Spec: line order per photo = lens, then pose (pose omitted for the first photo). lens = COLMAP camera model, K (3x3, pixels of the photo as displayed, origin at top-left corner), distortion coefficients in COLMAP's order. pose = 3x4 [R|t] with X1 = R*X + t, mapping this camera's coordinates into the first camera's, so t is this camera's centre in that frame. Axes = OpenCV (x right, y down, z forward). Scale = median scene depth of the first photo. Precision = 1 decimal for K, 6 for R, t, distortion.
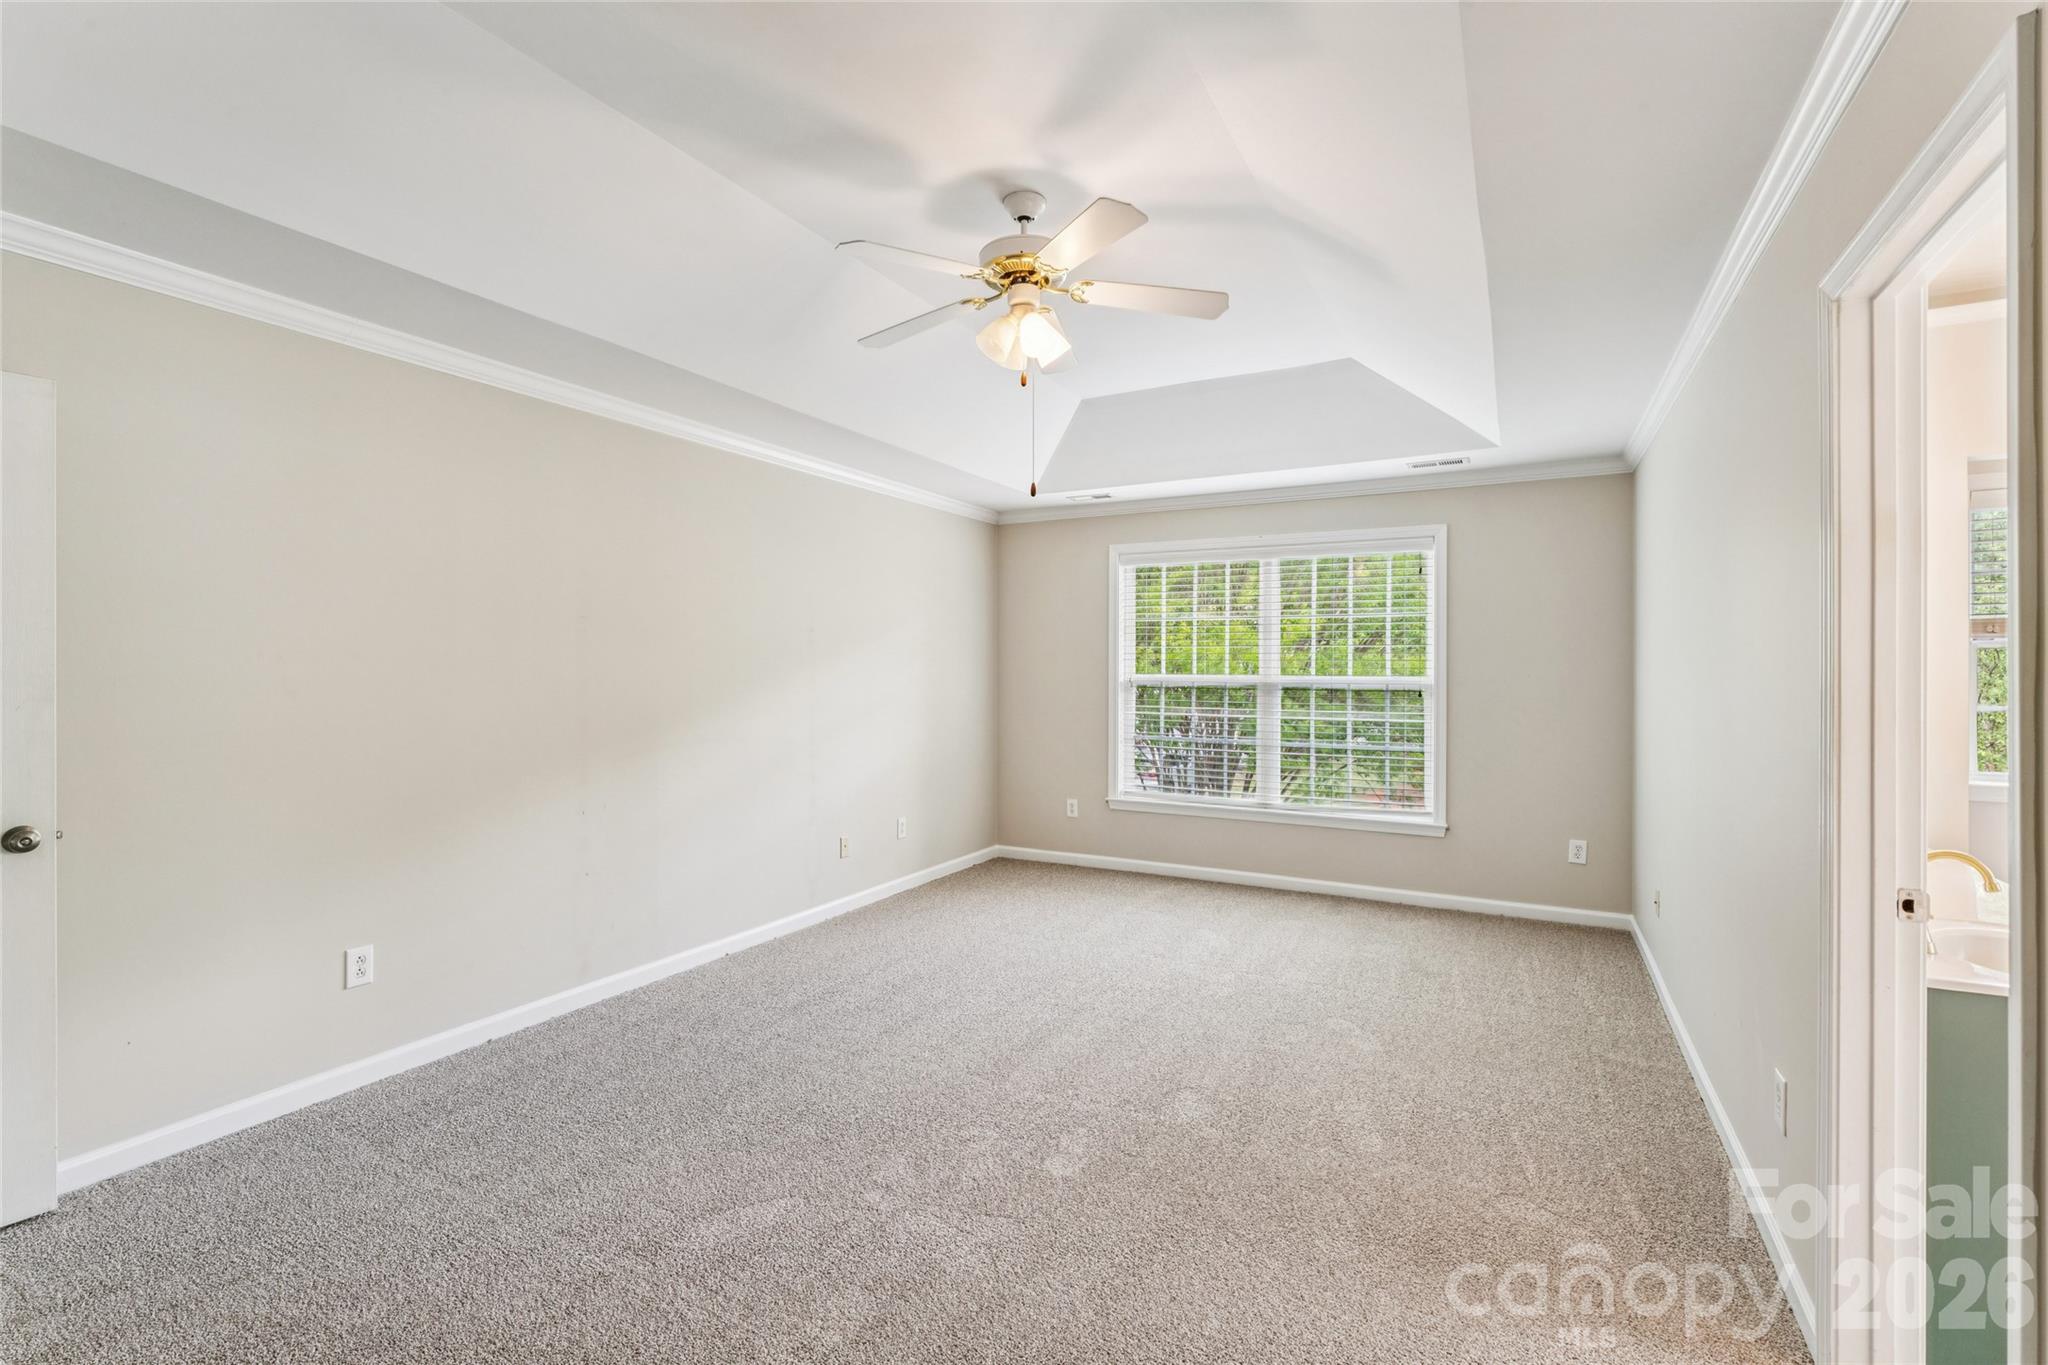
lens RADIAL K [[934.2, 0, 1014.5], [0, 934.2, 696.3], [0, 0, 1]] dist [0.001716, -0.000406]
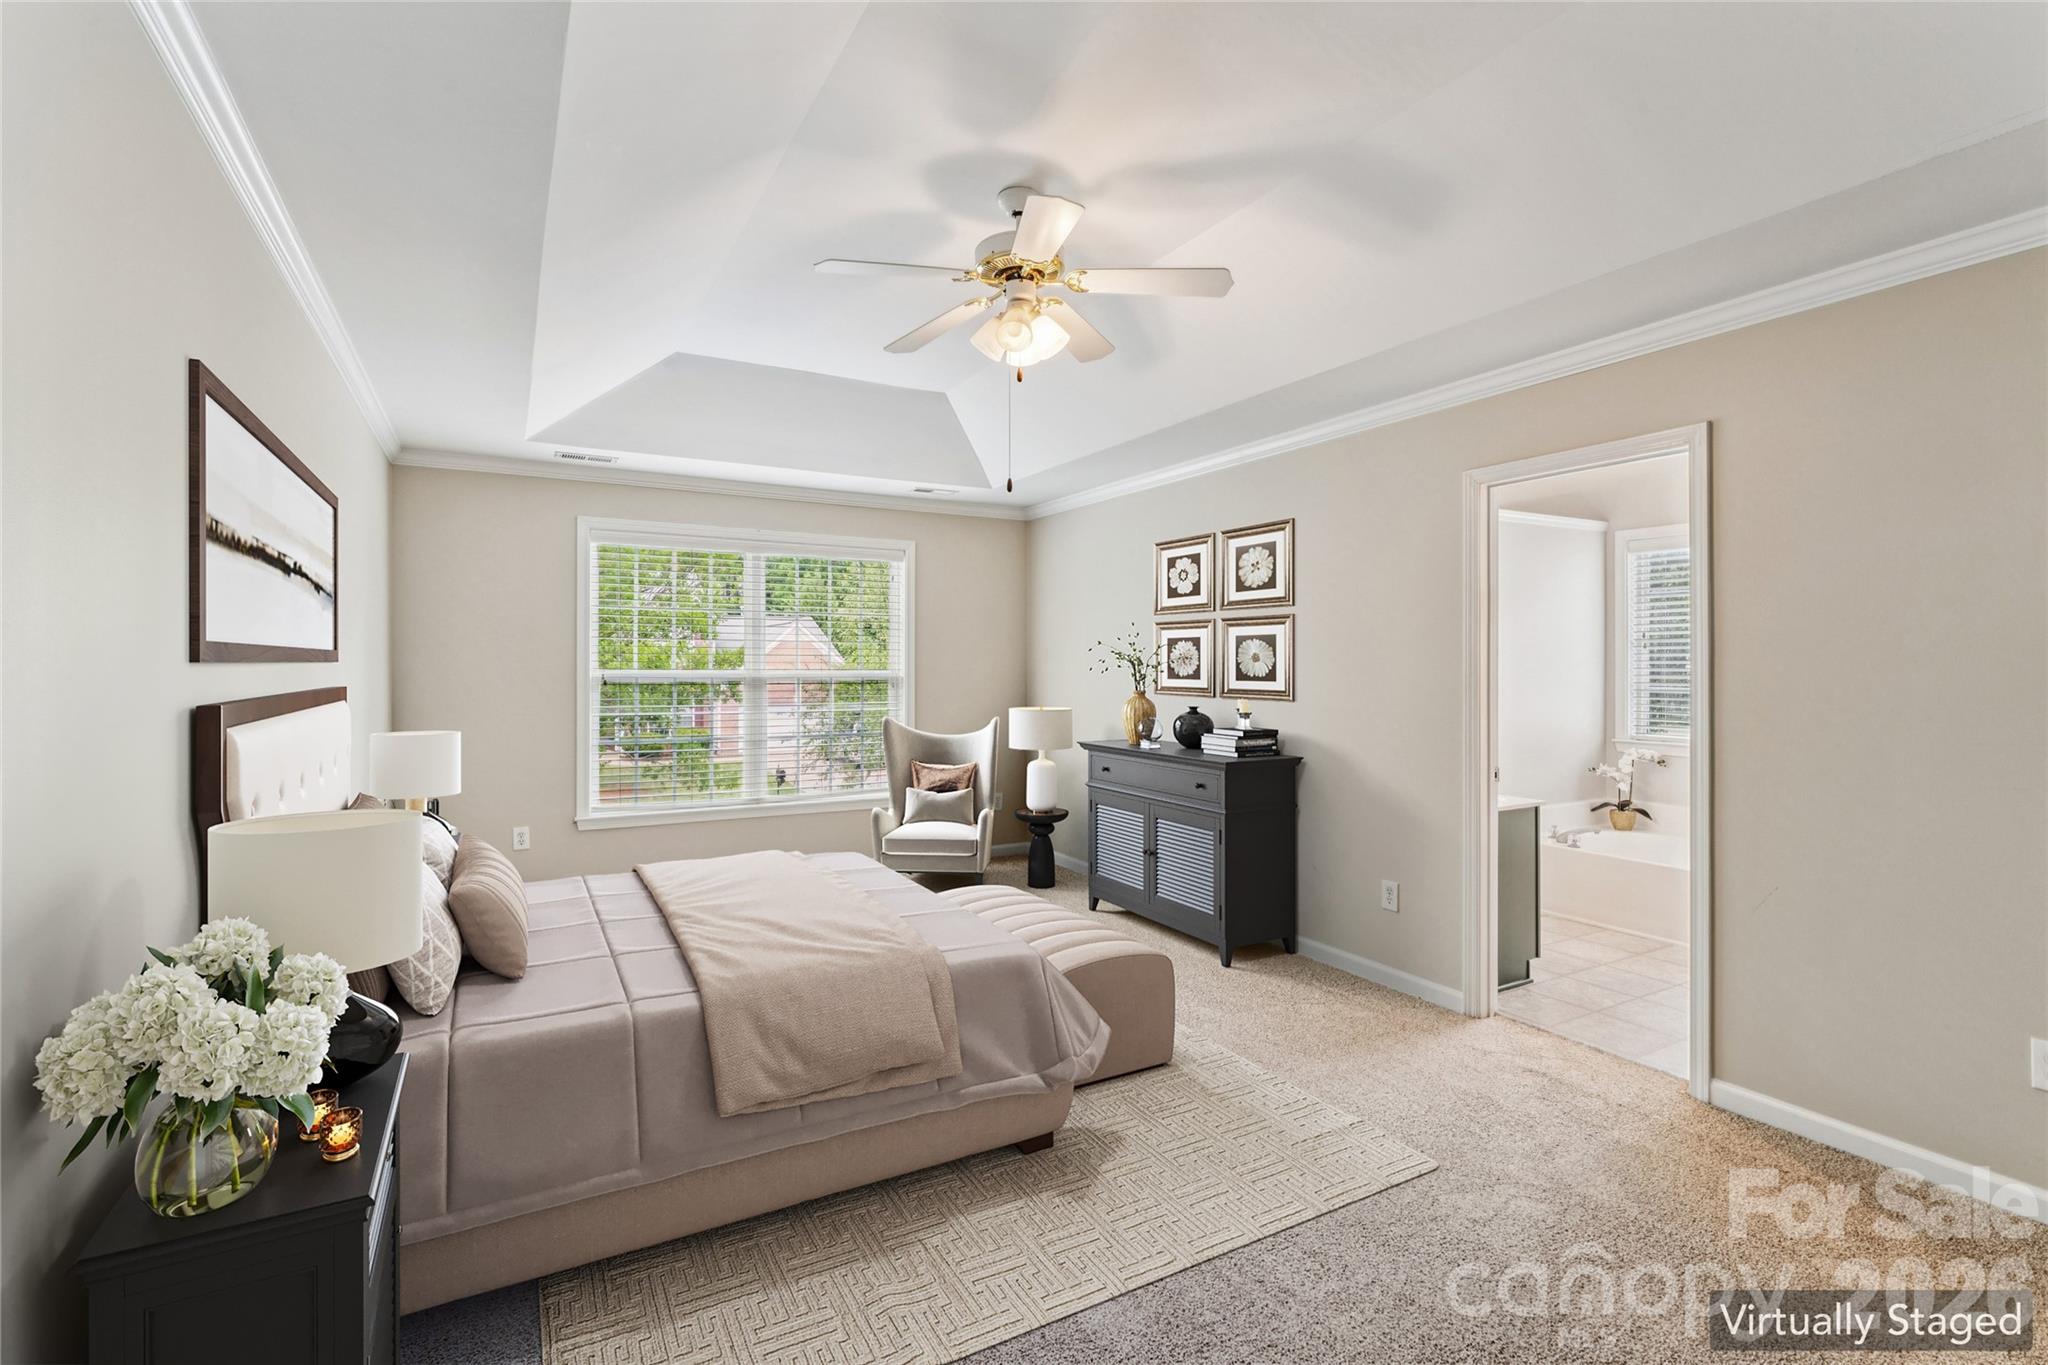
lens RADIAL K [[934.2, 0, 1014.5], [0, 934.2, 696.3], [0, 0, 1]] dist [0.001716, -0.000406]
pose [[0.529219, -0.029712, 0.847965, -0.431830], [0.025115, 0.999497, 0.019347, -0.007172], [-0.848114, 0.011058, 0.529699, 0.241696]]
